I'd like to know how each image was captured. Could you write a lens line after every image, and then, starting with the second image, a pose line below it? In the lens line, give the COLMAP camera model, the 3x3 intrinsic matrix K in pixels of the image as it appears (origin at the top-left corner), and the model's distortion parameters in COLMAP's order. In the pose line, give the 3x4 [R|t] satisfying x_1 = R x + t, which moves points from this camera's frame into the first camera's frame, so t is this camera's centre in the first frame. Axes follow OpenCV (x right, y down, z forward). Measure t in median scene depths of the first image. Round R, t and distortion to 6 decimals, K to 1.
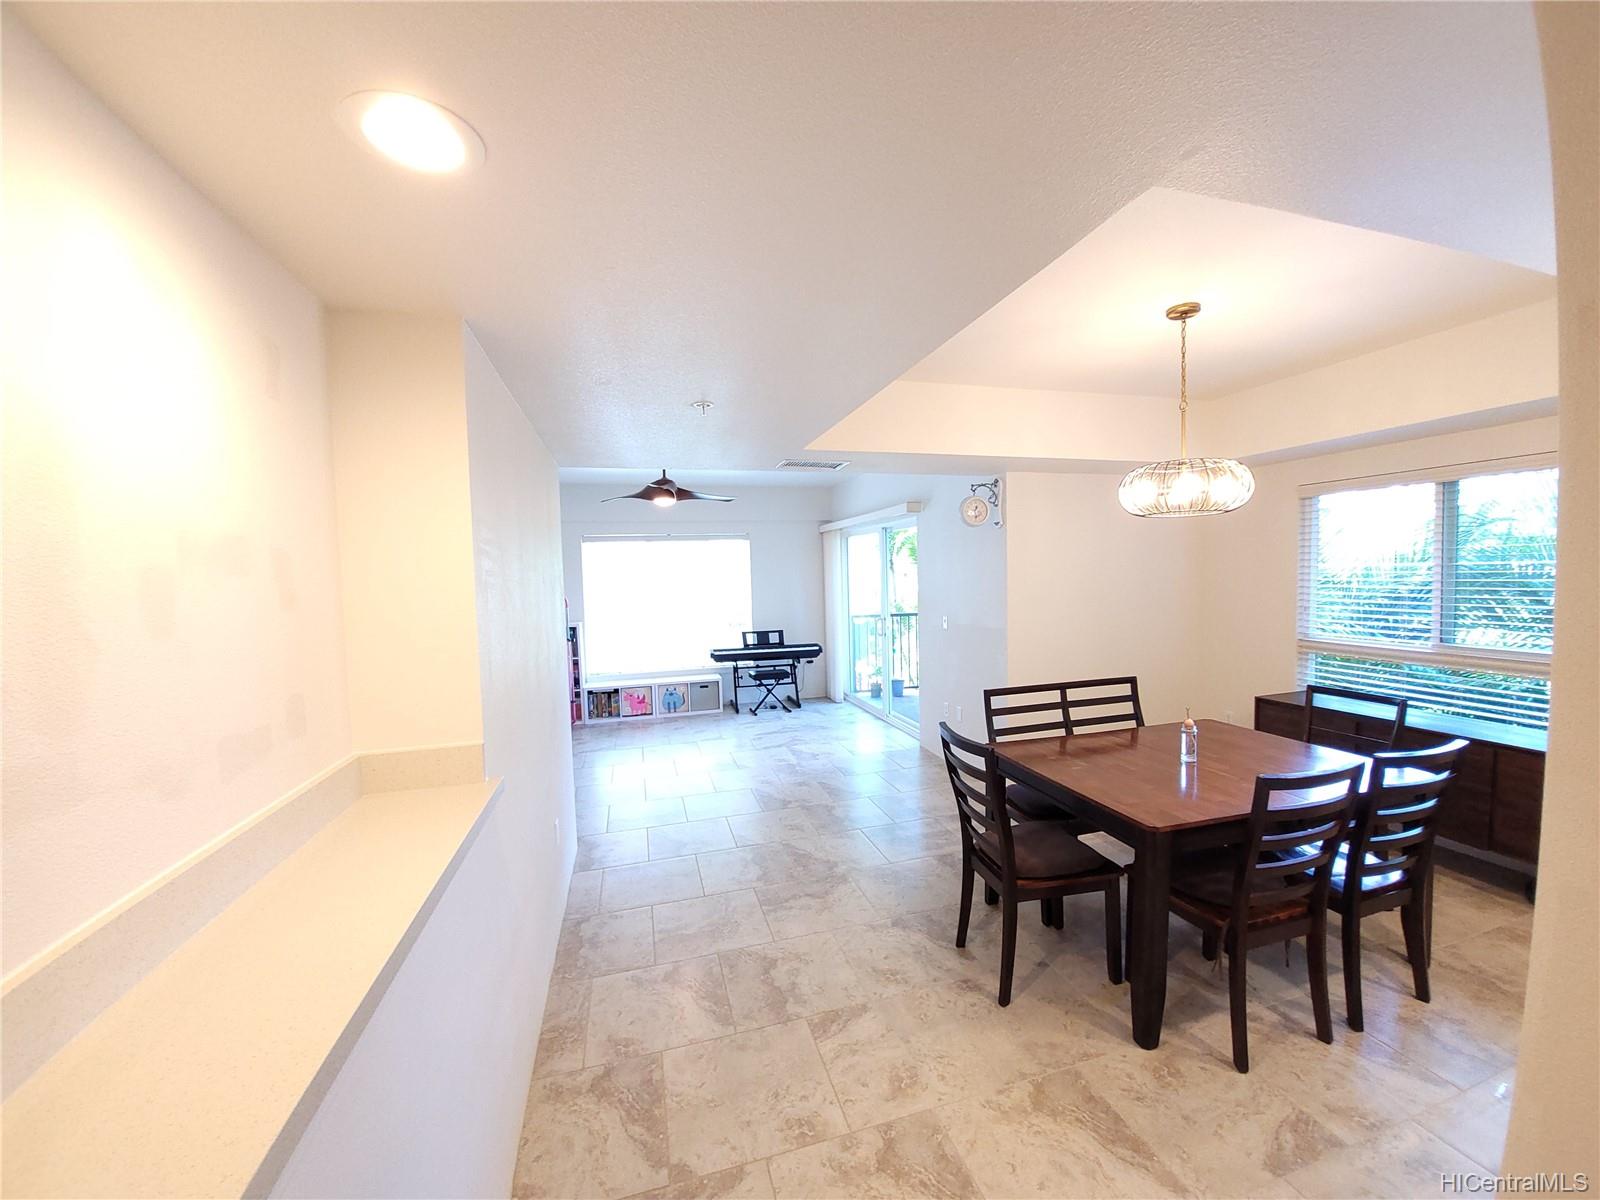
lens RADIAL K [[632.2, 0, 824.9], [0, 632.2, 607.1], [0, 0, 1]] dist [-0.010900, -0.006350]
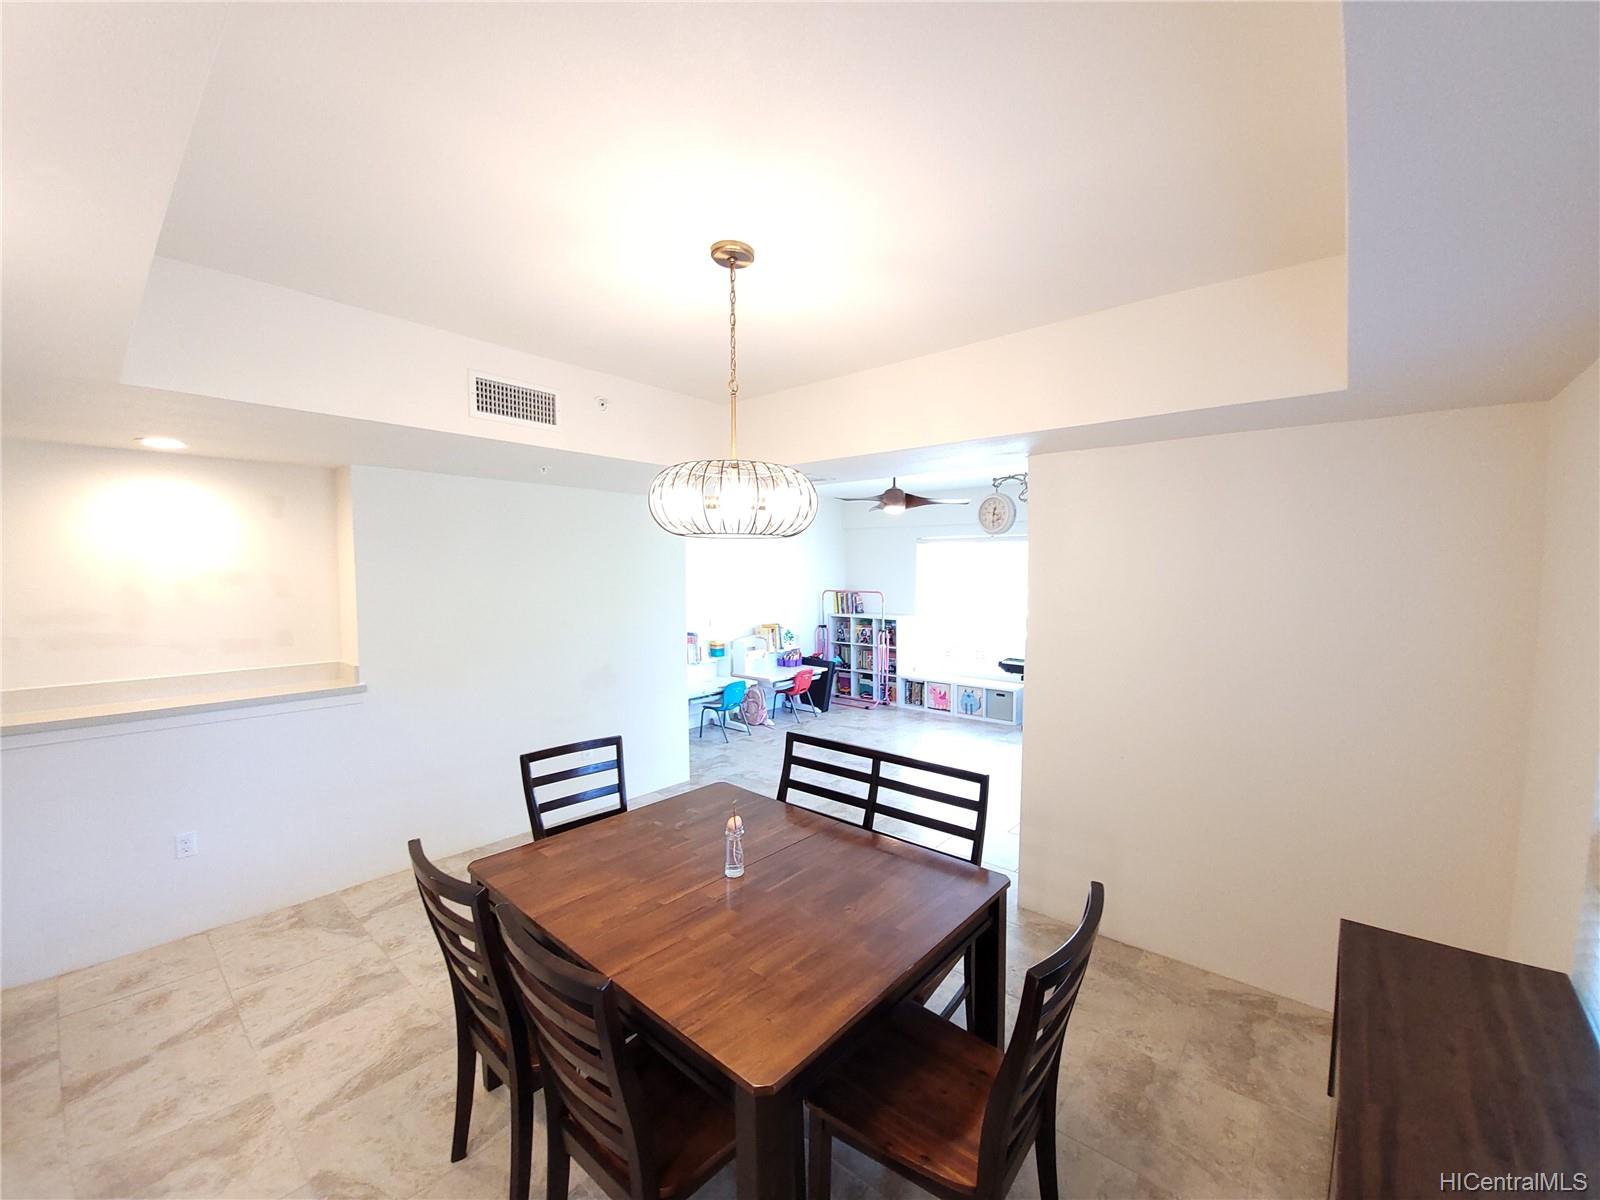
lens RADIAL K [[632.2, 0, 824.9], [0, 632.2, 607.1], [0, 0, 1]] dist [-0.010900, -0.006350]
pose [[0.554926, 0.075880, -0.828432, 0.446618], [-0.061216, 0.996856, 0.050302, -0.038977], [0.829644, 0.022799, 0.557826, 0.246962]]
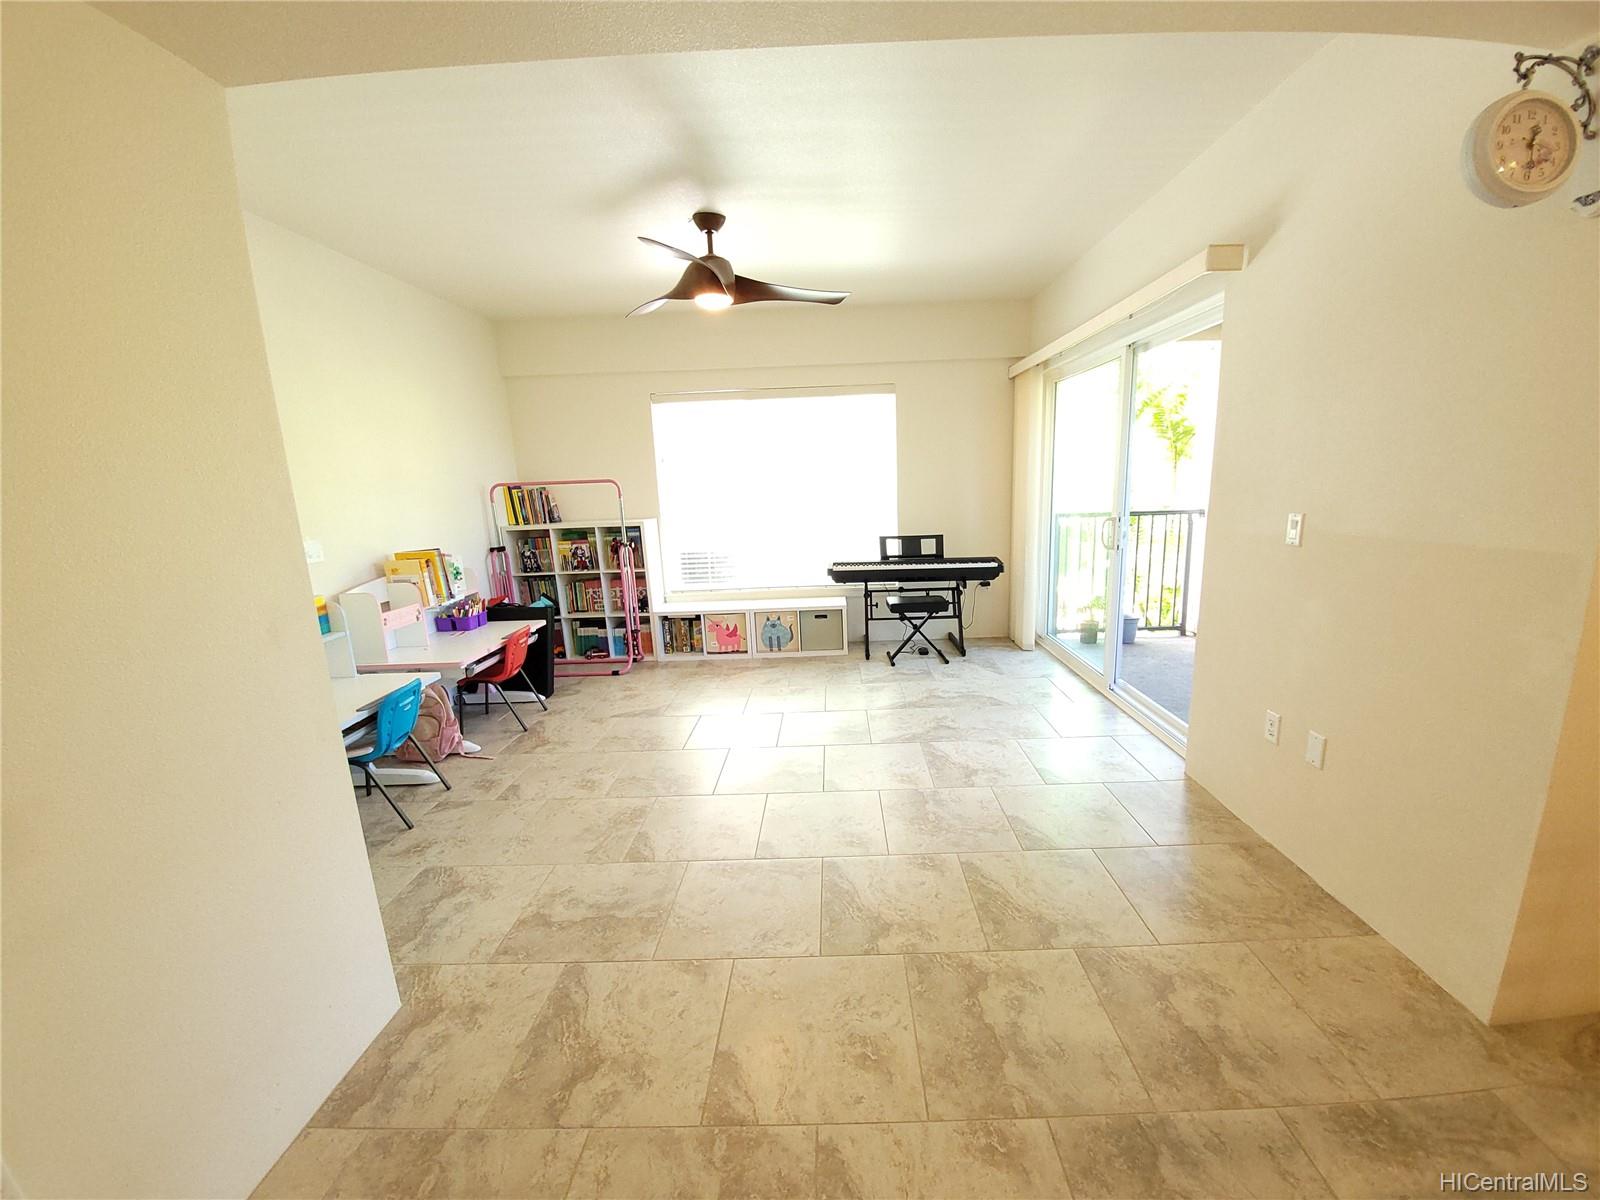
lens RADIAL K [[632.2, 0, 824.9], [0, 632.2, 607.1], [0, 0, 1]] dist [-0.010900, -0.006350]
pose [[0.954358, 0.051601, -0.294173, 0.013205], [-0.005135, 0.987651, 0.156587, 0.009152], [0.298620, -0.147929, 0.942838, 0.364366]]
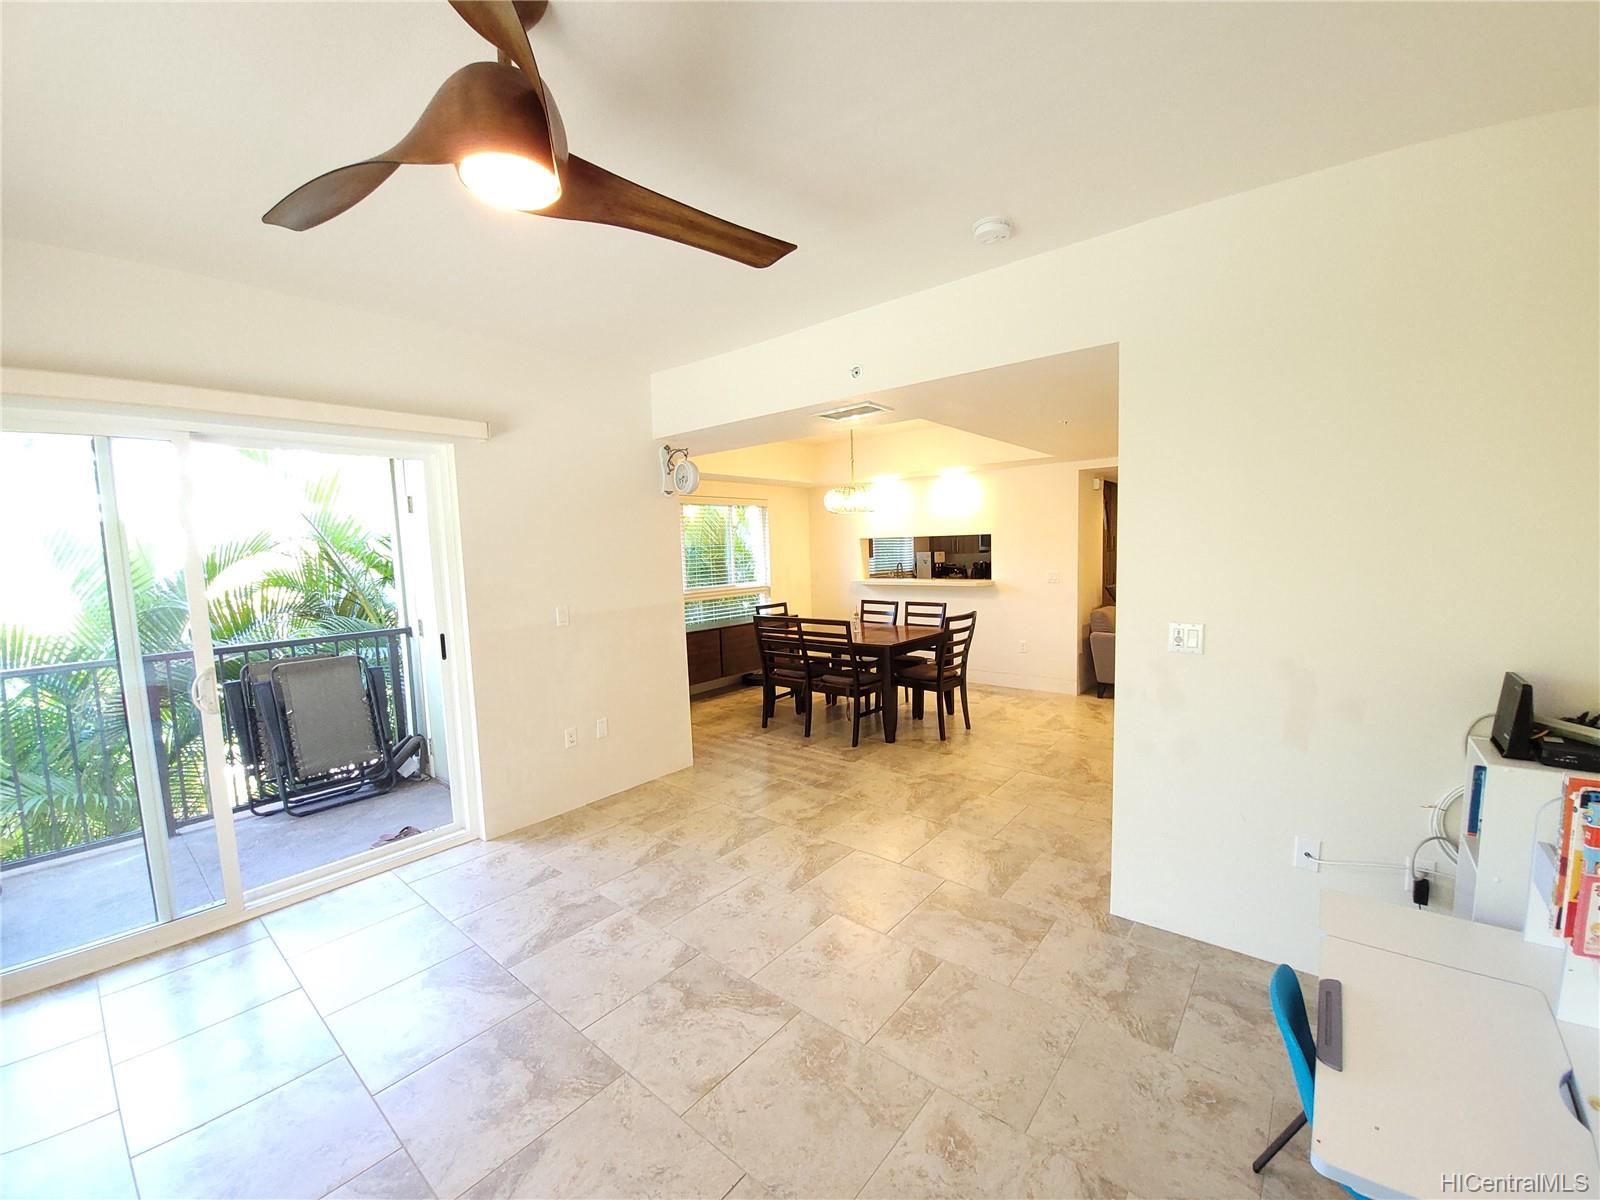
lens RADIAL K [[632.2, 0, 824.9], [0, 632.2, 607.1], [0, 0, 1]] dist [-0.010900, -0.006350]
pose [[-0.566170, -0.036107, 0.823497, -0.395904], [0.088859, 0.990545, 0.104524, -0.023125], [-0.819485, 0.132353, -0.557608, 0.821755]]
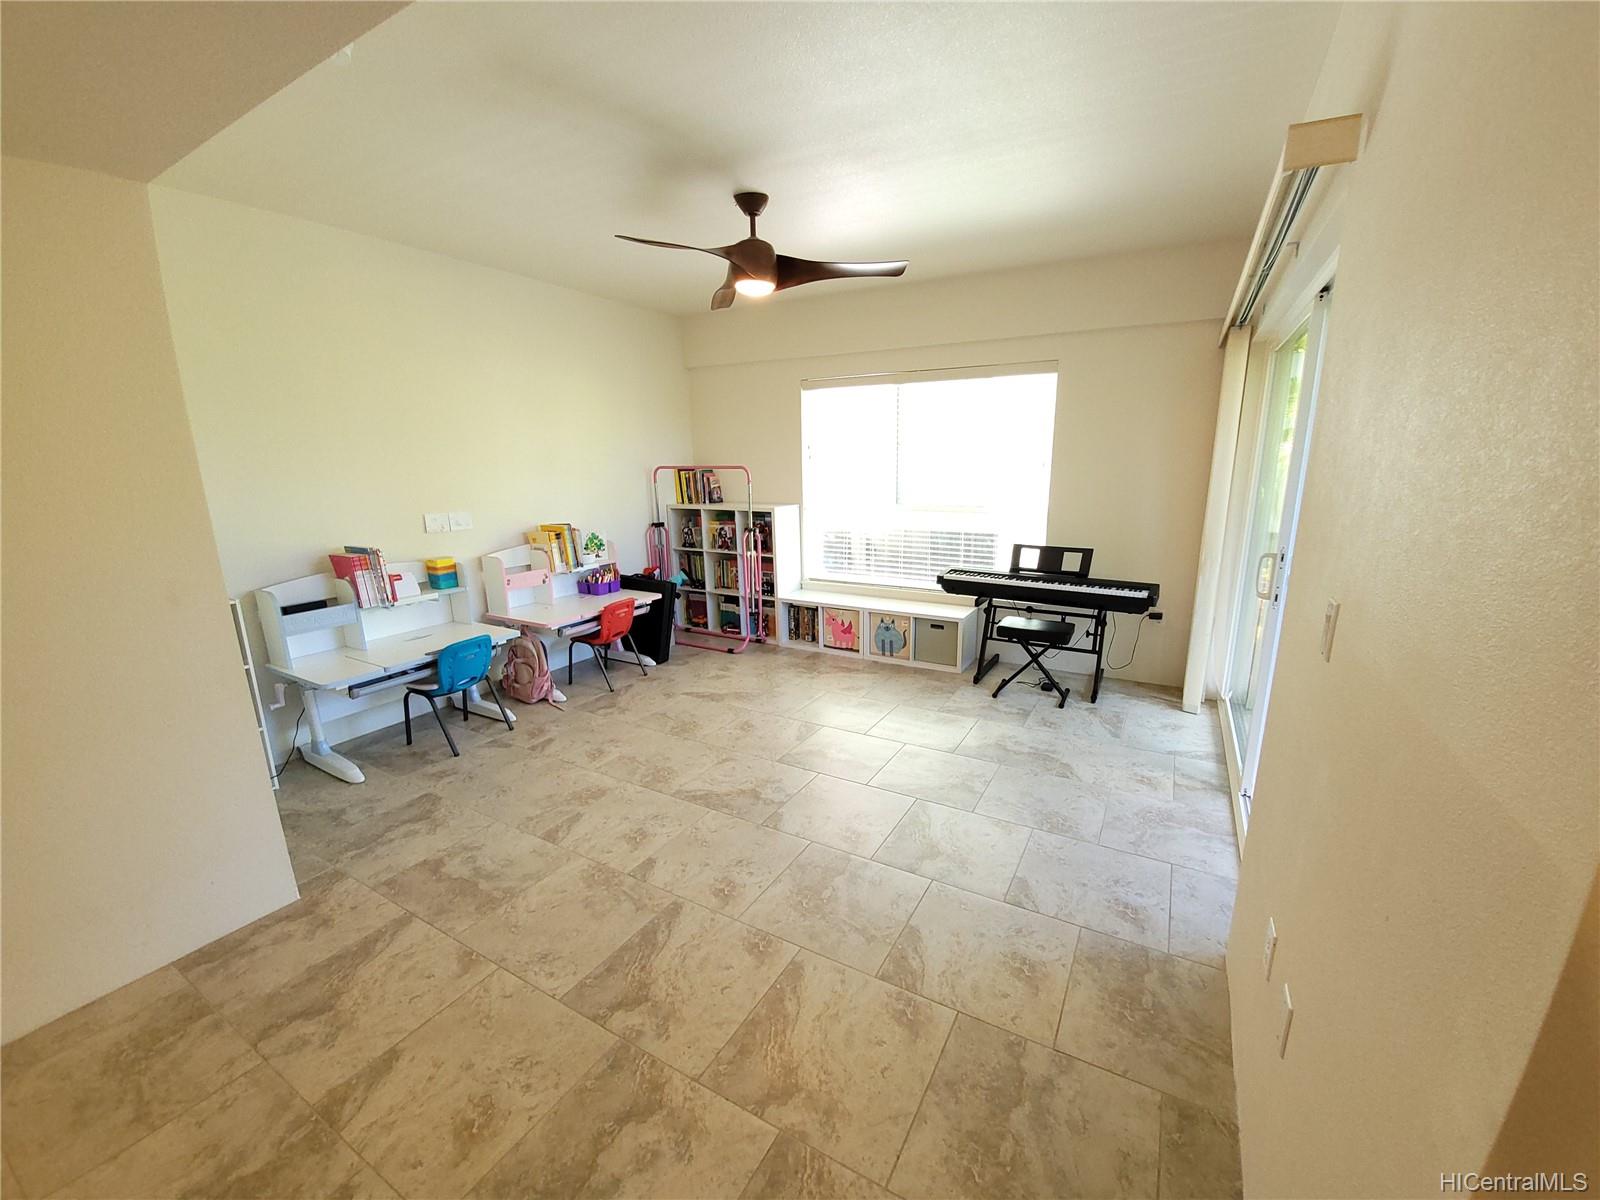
lens RADIAL K [[632.2, 0, 824.9], [0, 632.2, 607.1], [0, 0, 1]] dist [-0.010900, -0.006350]
pose [[0.697760, 0.183564, -0.692412, 0.155599], [-0.049786, 0.976699, 0.208760, -0.015267], [0.714599, -0.111192, 0.690641, 0.507074]]
